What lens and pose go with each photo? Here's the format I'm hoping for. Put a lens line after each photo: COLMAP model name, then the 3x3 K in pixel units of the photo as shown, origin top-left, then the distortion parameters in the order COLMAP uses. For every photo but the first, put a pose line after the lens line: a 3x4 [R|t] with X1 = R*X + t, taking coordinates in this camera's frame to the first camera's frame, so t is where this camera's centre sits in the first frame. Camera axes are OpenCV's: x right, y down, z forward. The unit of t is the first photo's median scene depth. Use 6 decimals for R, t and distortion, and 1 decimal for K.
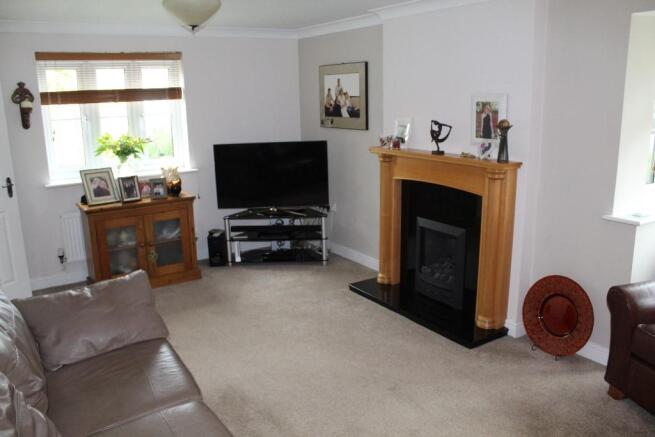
lens RADIAL K [[554.2, 0, 327.5], [0, 554.2, 218.5], [0, 0, 1]] dist [-0.004849, -0.003878]
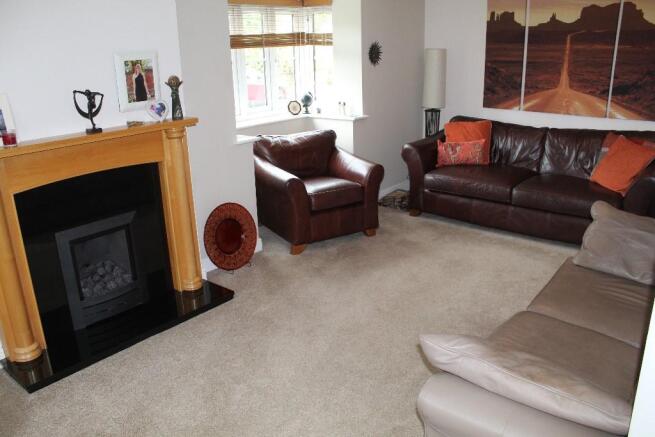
lens RADIAL K [[554.2, 0, 327.5], [0, 554.2, 218.5], [0, 0, 1]] dist [-0.004849, -0.003878]
pose [[-0.283439, -0.276319, 0.918319, -0.685185], [0.255356, 0.901271, 0.350005, -0.210283], [-0.924368, 0.333704, -0.184895, 0.947177]]
